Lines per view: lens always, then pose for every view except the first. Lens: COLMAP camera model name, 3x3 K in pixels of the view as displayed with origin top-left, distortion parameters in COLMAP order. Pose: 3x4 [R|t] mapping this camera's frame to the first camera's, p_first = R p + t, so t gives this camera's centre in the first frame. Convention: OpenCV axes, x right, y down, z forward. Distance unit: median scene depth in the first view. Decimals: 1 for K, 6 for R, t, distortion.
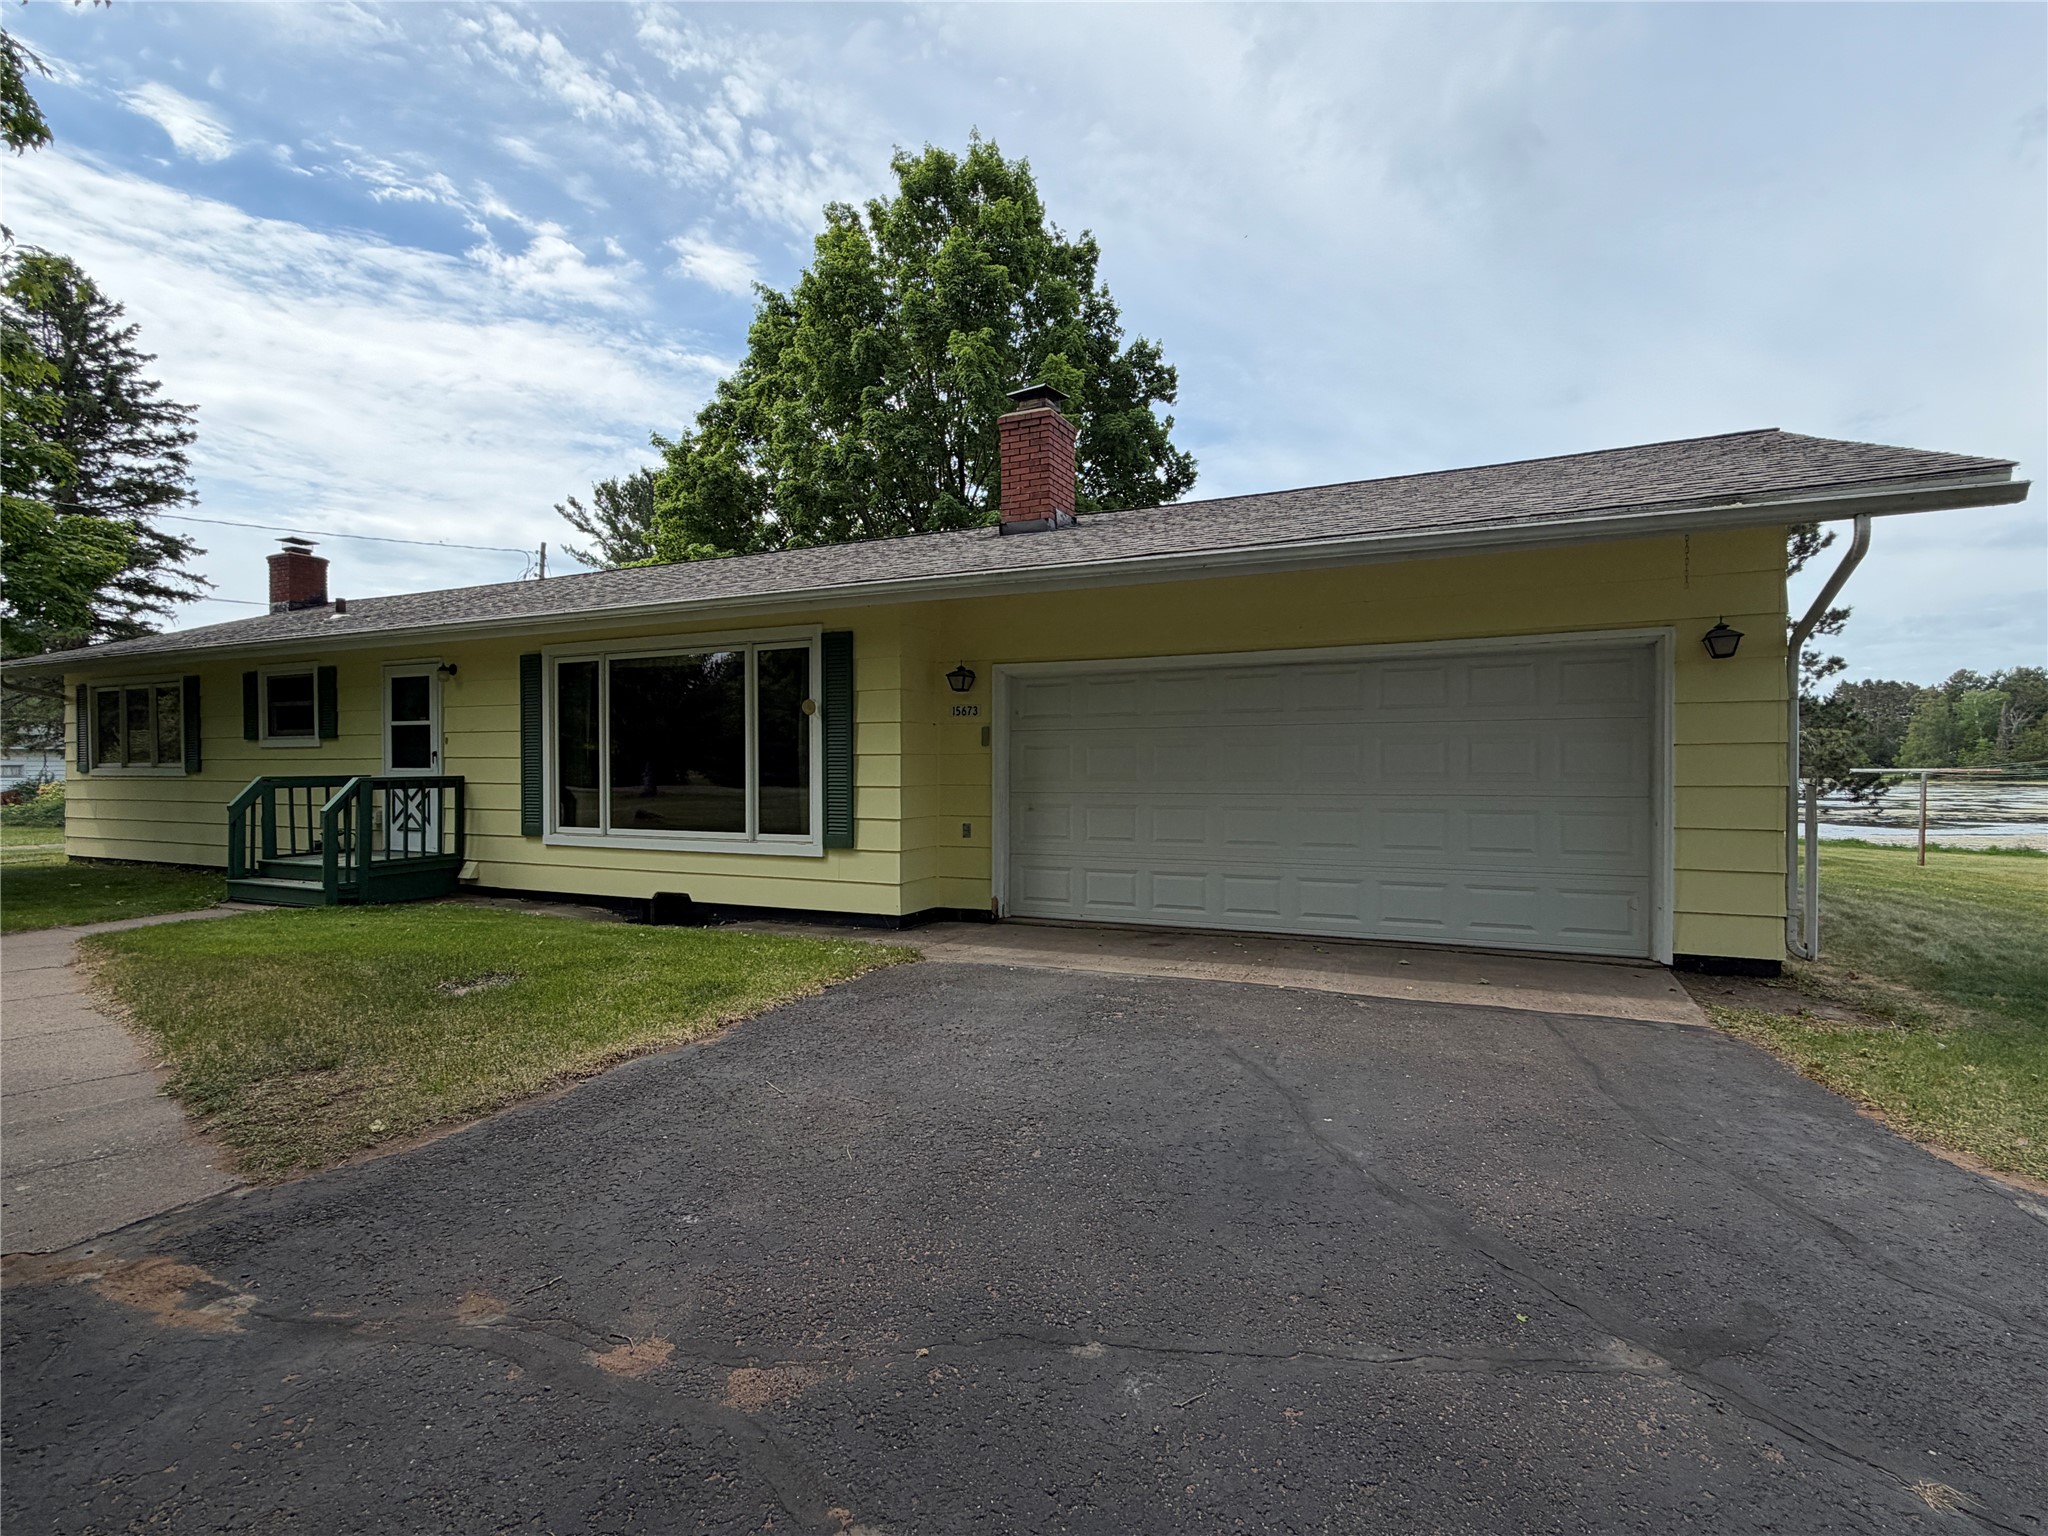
lens RADIAL K [[1013.8, 0, 1021.1], [0, 1013.8, 769.5], [0, 0, 1]] dist [-0.000981, -0.000248]
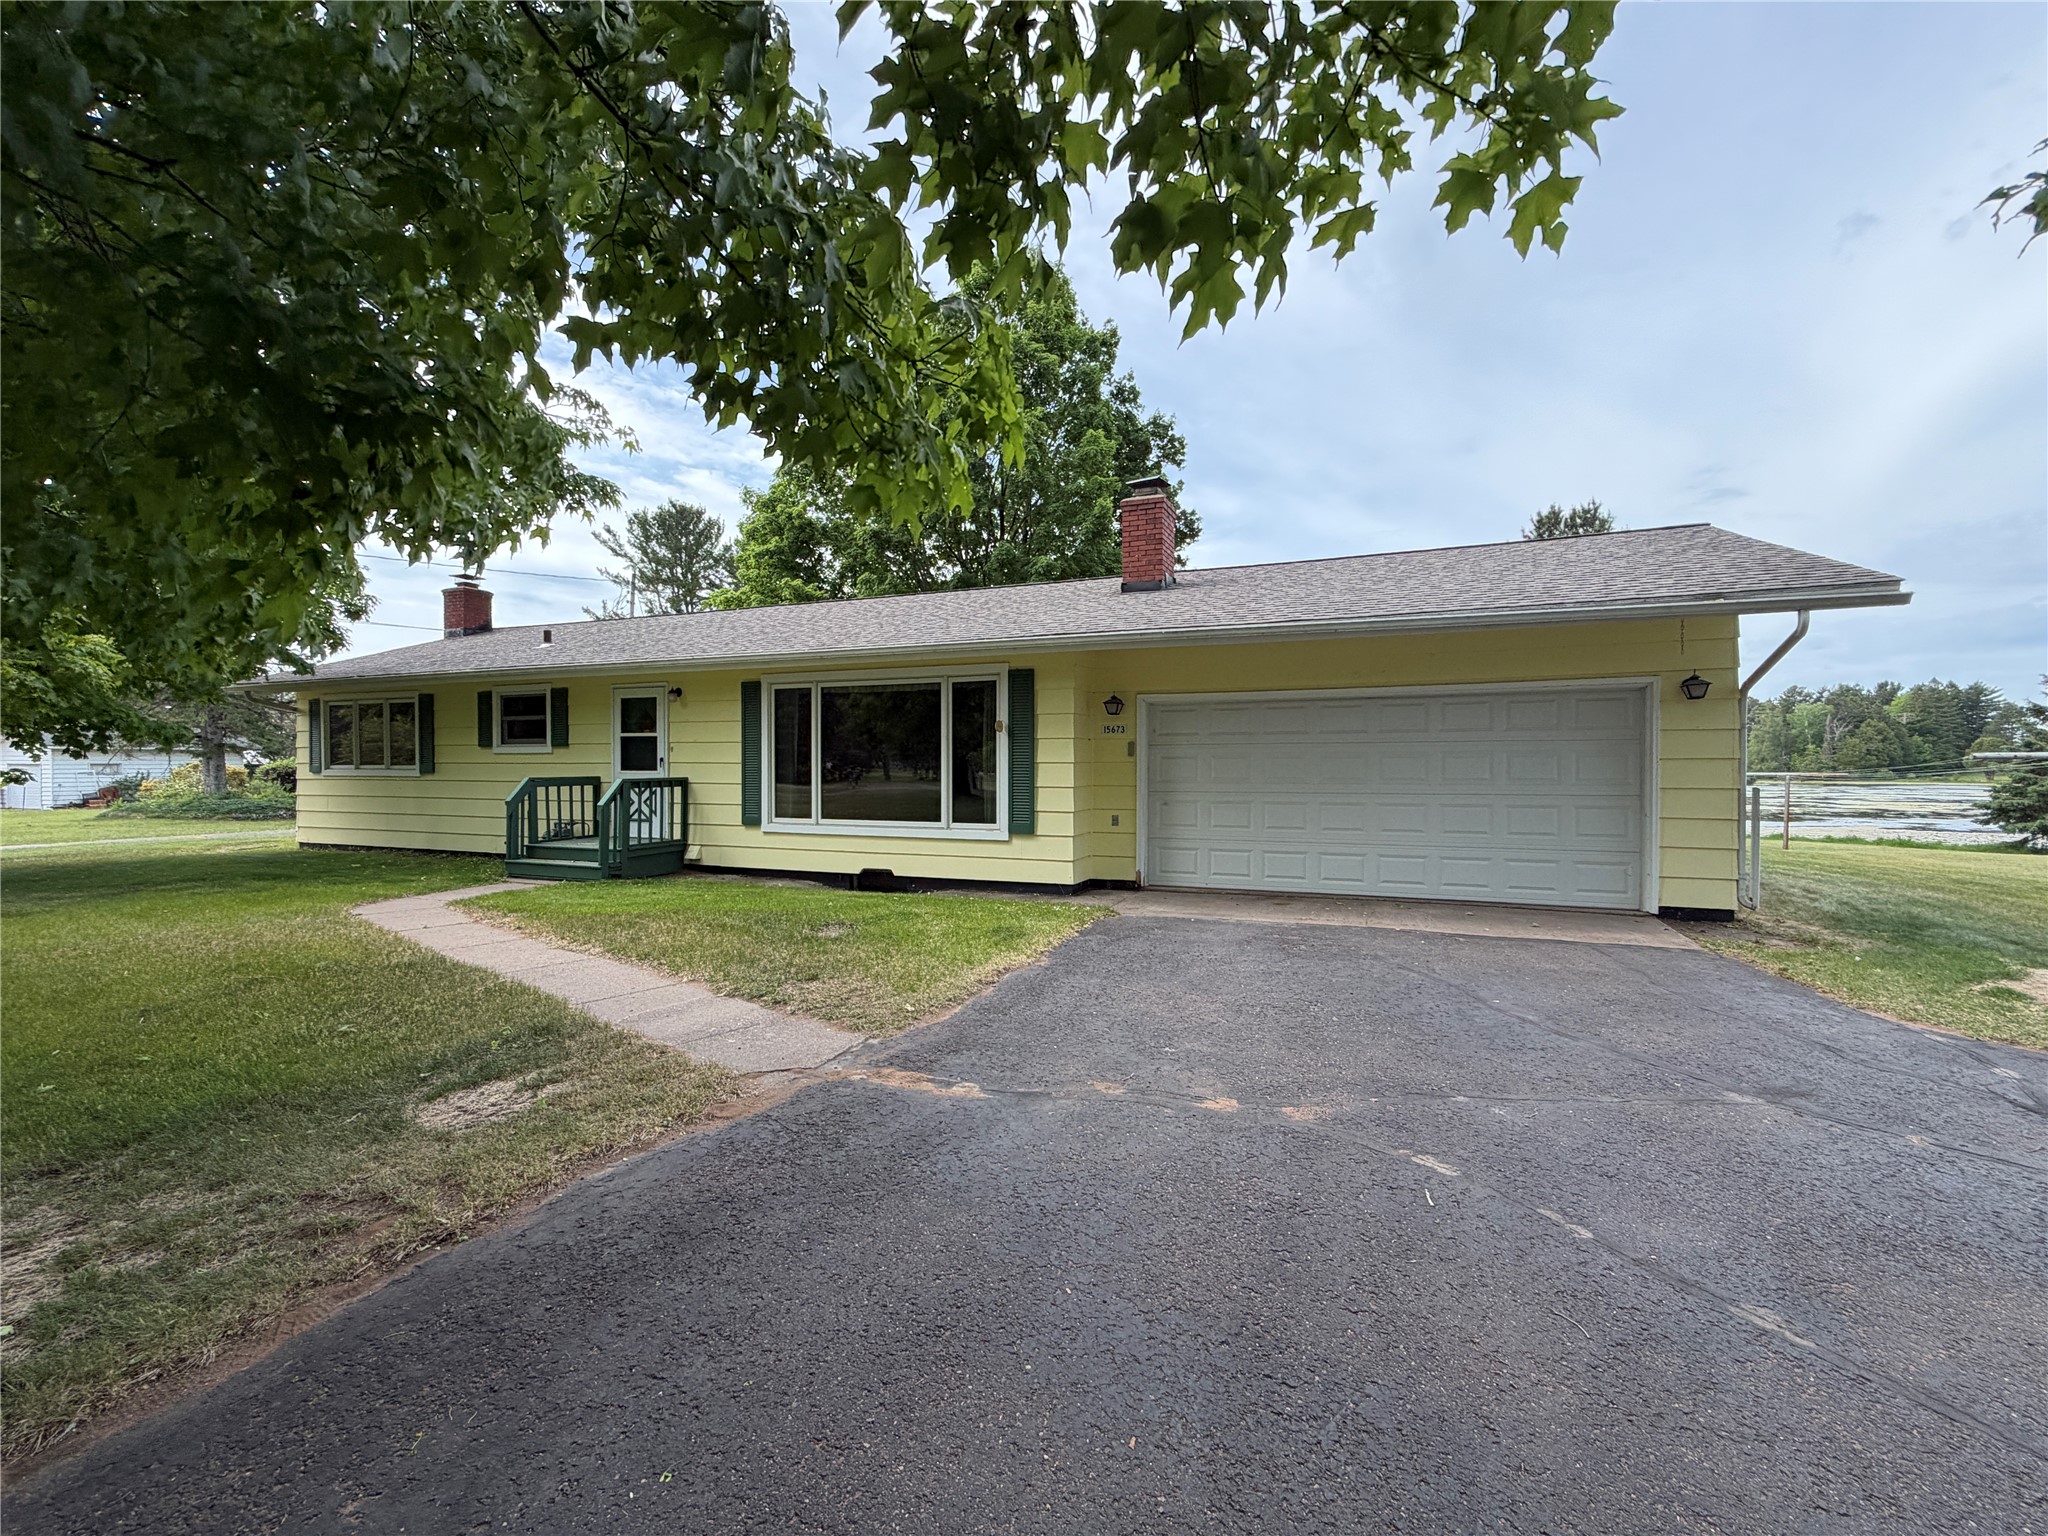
lens RADIAL K [[905.3, 0, 1026.6], [0, 905.3, 766.0], [0, 0, 1]] dist [-0.001976, -0.000151]
pose [[0.998965, 0.002761, 0.045401, -0.224472], [-0.002607, 0.999991, -0.003461, -0.005959], [-0.045410, 0.003339, 0.998963, -0.170253]]
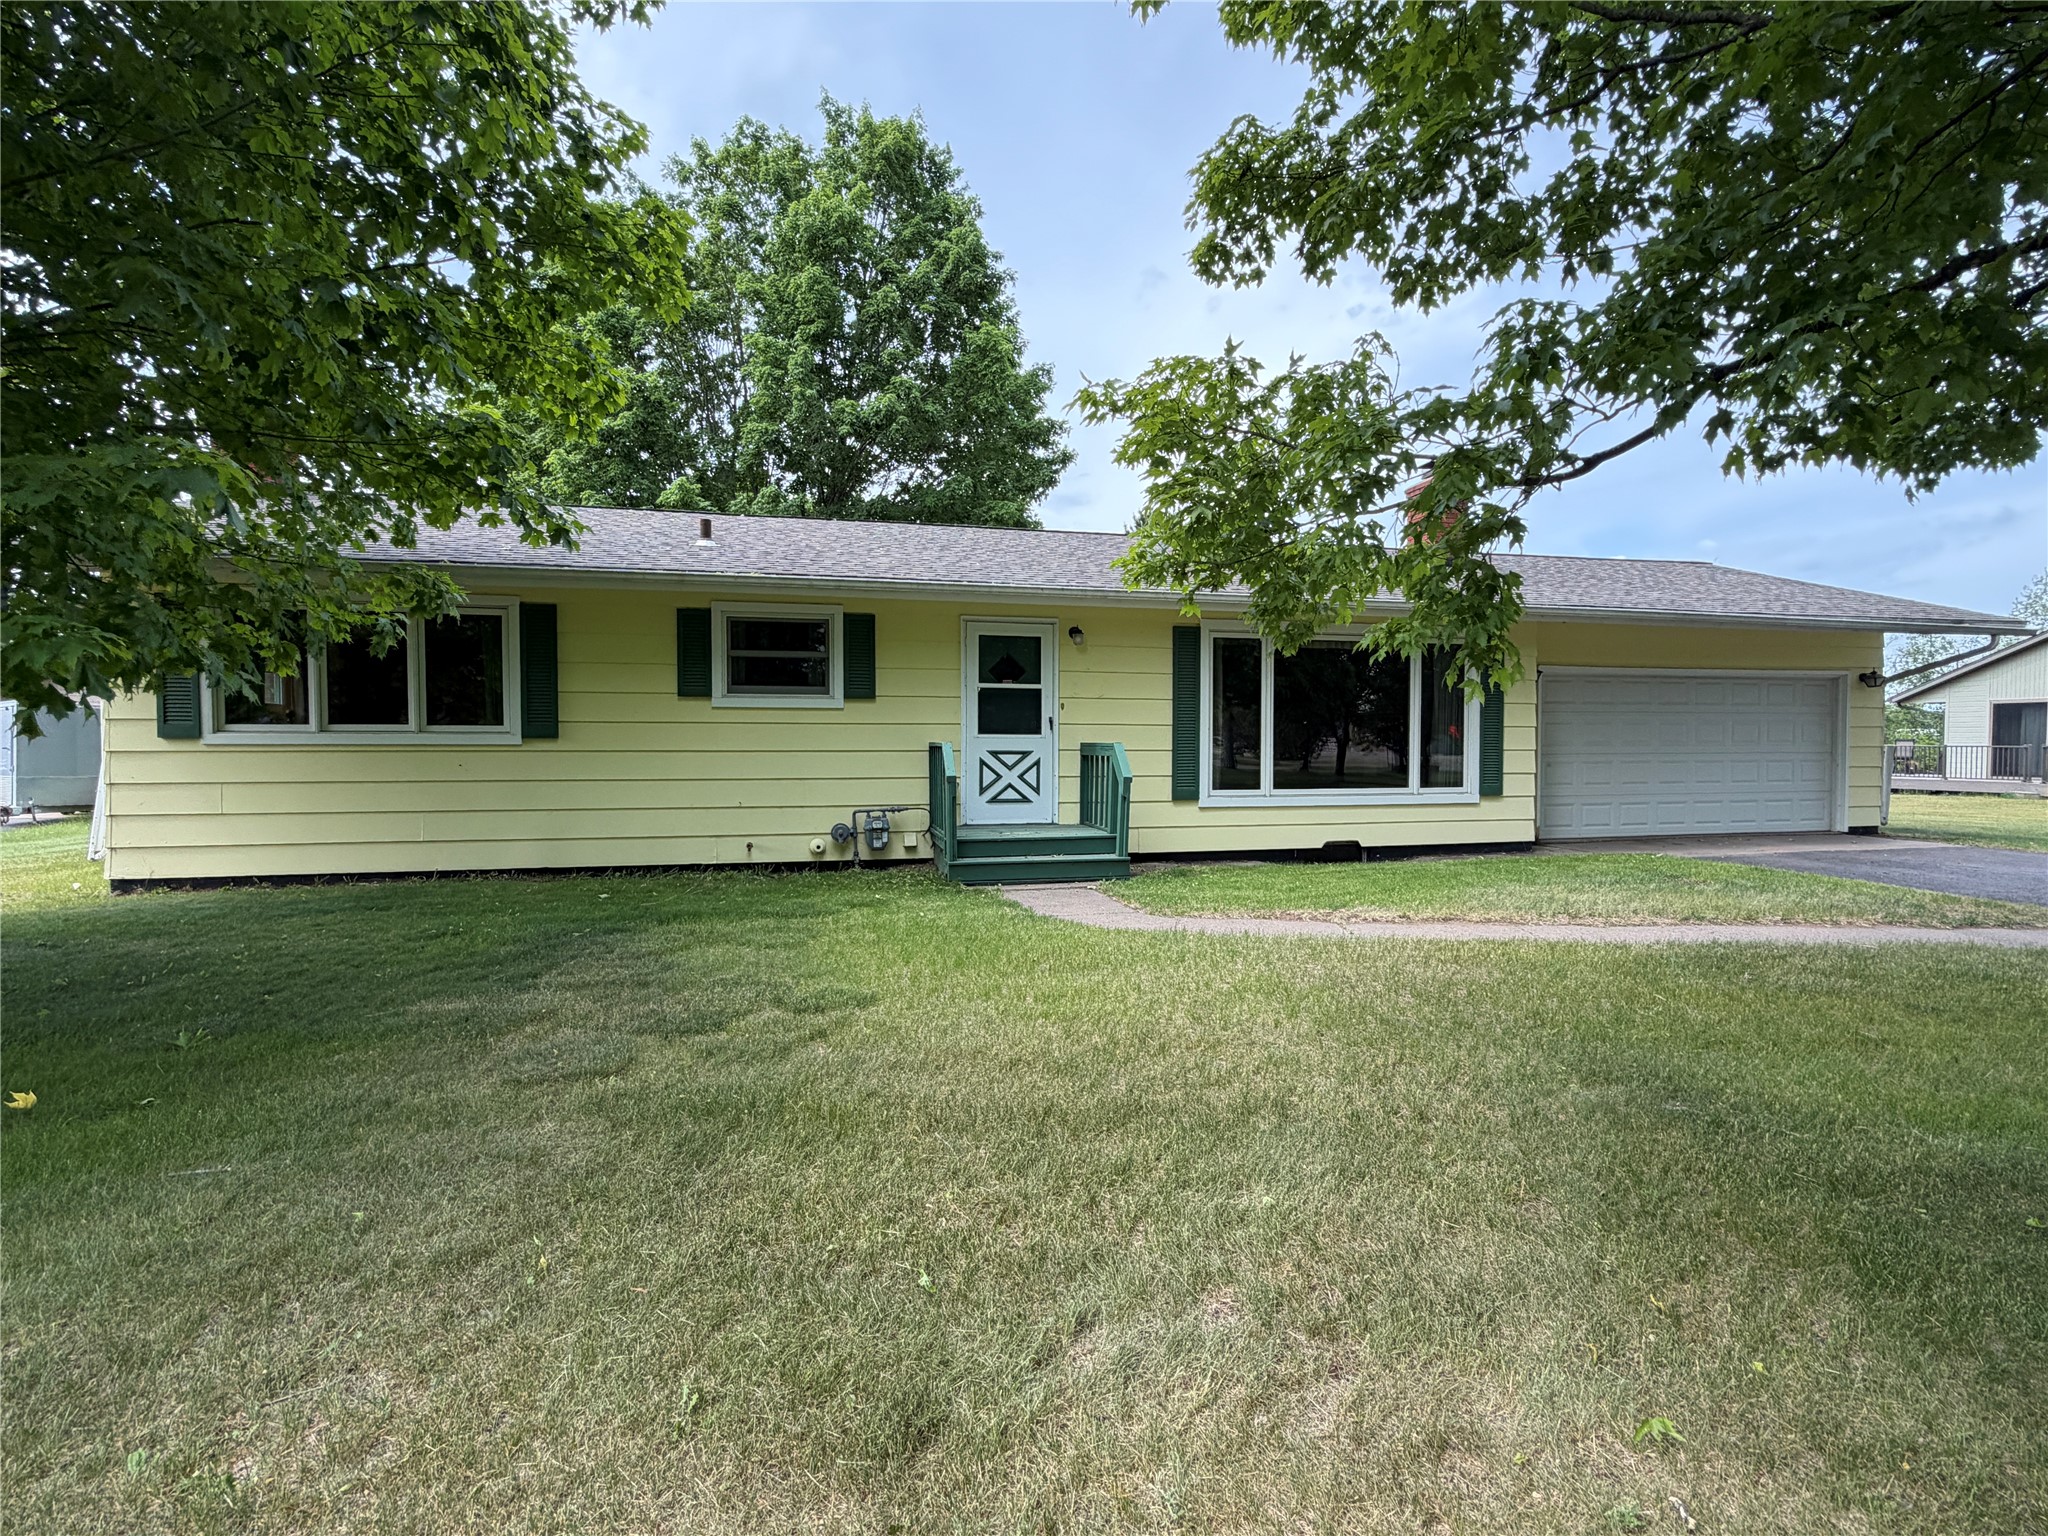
lens RADIAL K [[1013.8, 0, 1010.7], [0, 1013.8, 779.3], [0, 0, 1]] dist [-0.000981, -0.000248]
pose [[0.769409, -0.017714, 0.638511, -1.522393], [0.001625, 0.999666, 0.025775, 0.019872], [-0.638755, -0.018794, 0.769181, 0.364160]]
